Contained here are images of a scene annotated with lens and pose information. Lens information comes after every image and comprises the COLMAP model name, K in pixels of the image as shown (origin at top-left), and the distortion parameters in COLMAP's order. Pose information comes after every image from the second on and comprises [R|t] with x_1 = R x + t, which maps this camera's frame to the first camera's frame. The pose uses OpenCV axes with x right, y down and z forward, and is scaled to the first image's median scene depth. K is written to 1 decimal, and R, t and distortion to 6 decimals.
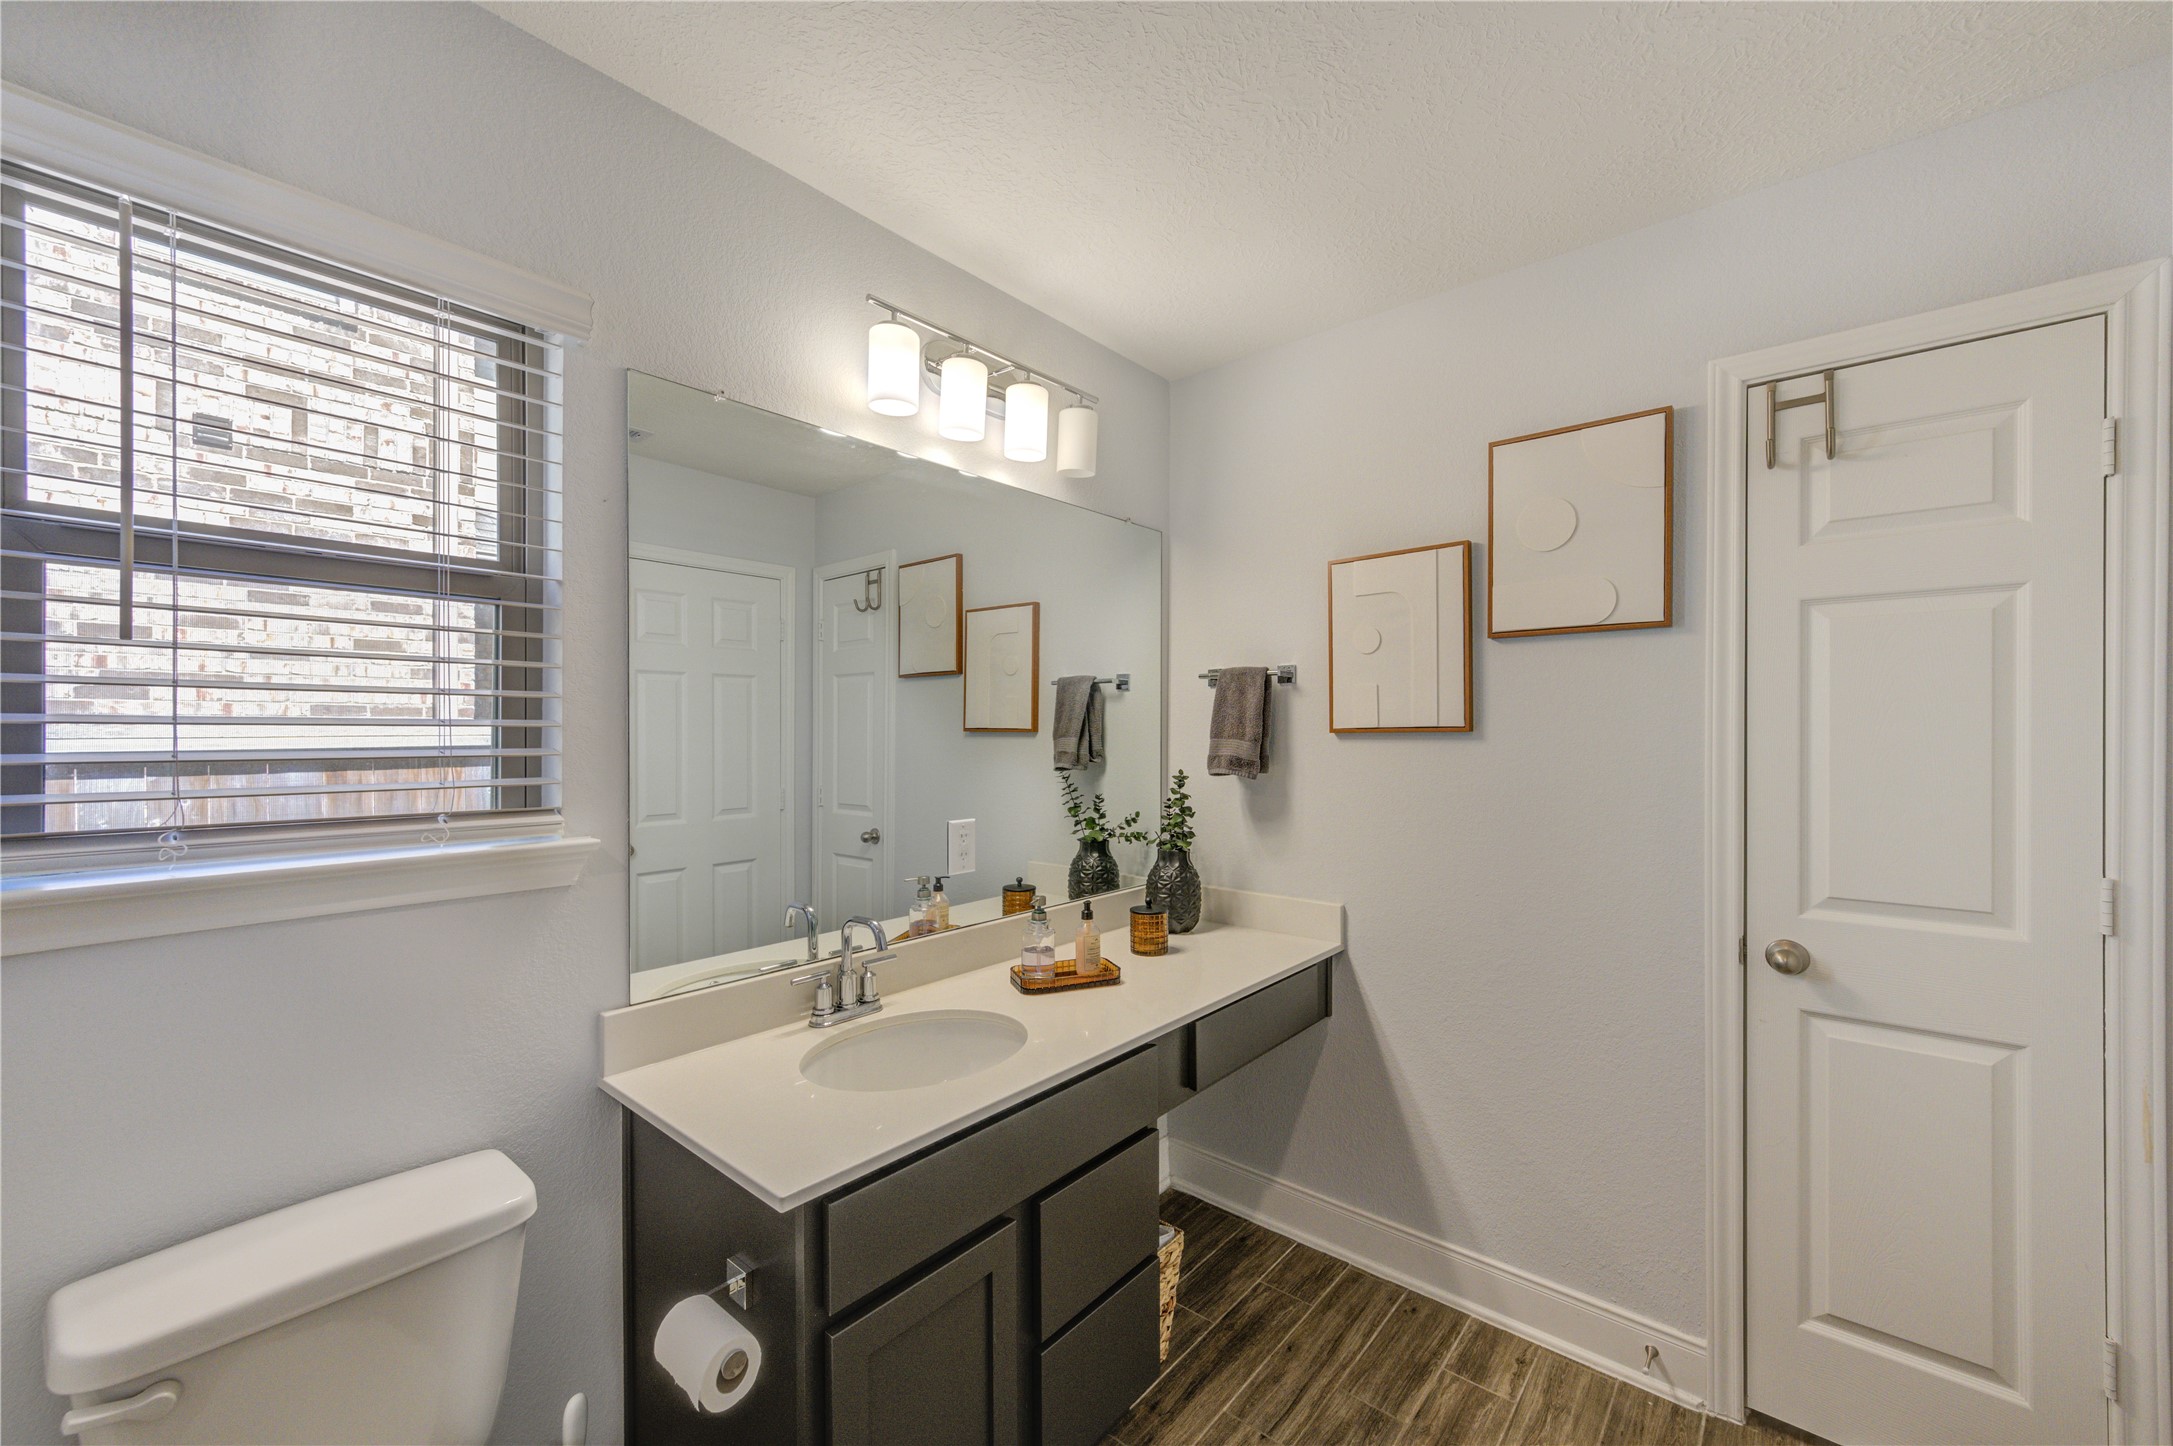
lens RADIAL K [[839.6, 0, 1100.3], [0, 839.6, 729.3], [0, 0, 1]] dist [-0.002131, -0.000401]
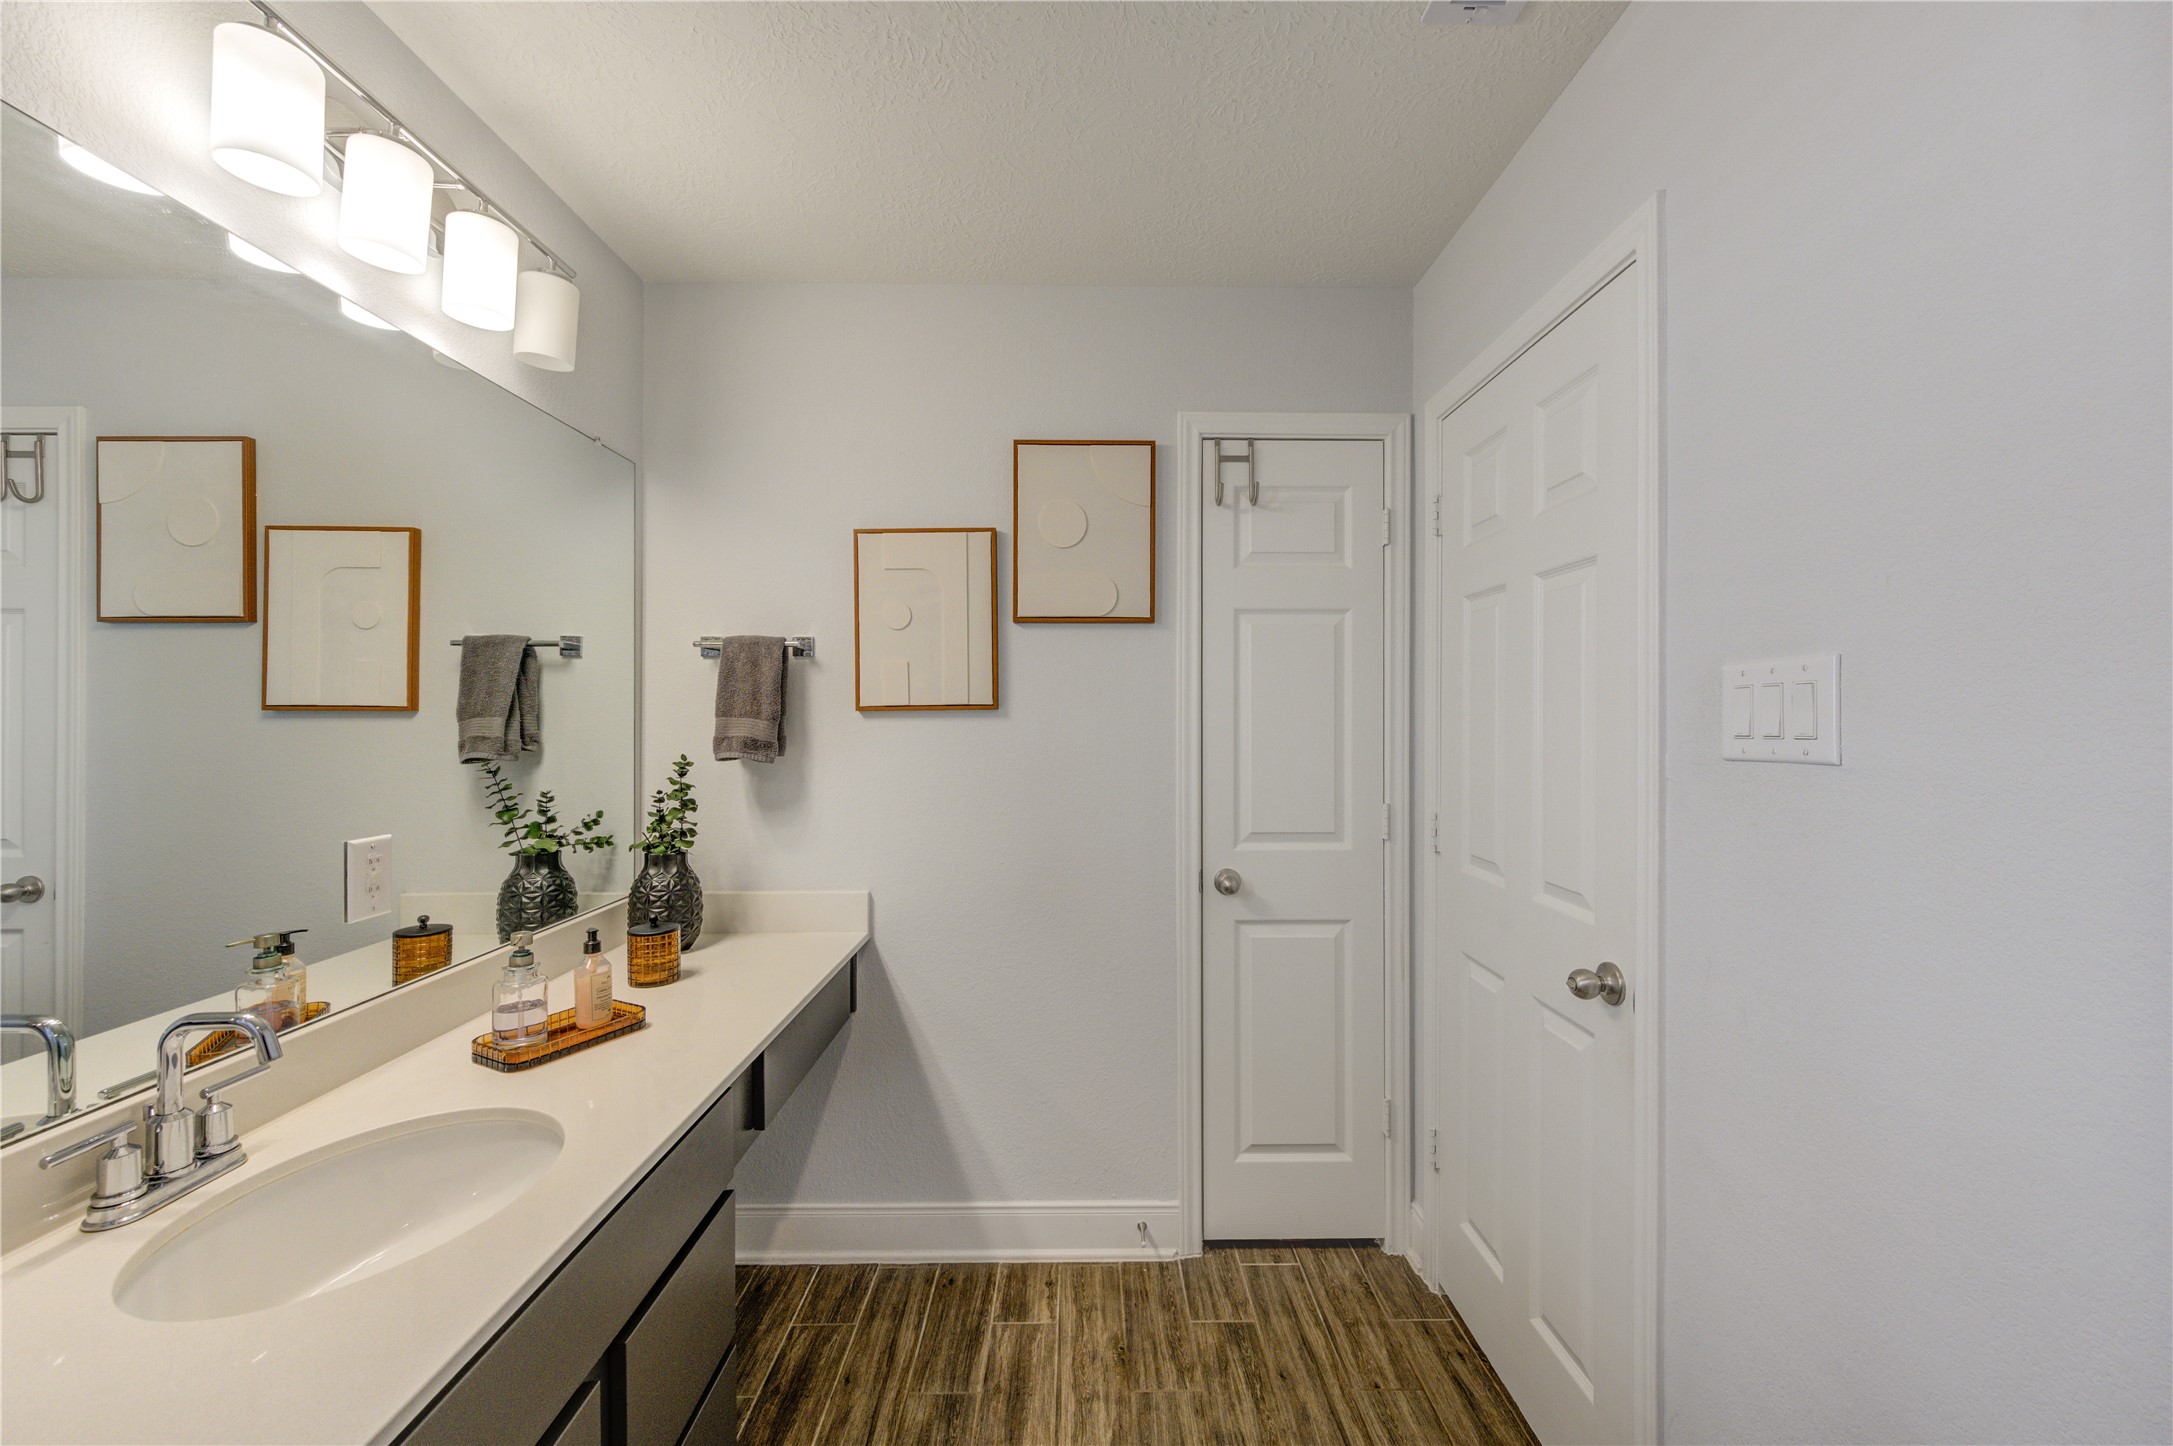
lens RADIAL K [[848.8, 0, 1093.3], [0, 848.8, 717.4], [0, 0, 1]] dist [-0.000709, -0.000216]
pose [[0.752950, 0.000138, 0.658077, -0.170793], [-0.000206, 1.000000, 0.000026, 0.012816], [-0.658077, -0.000156, 0.752950, 0.116818]]
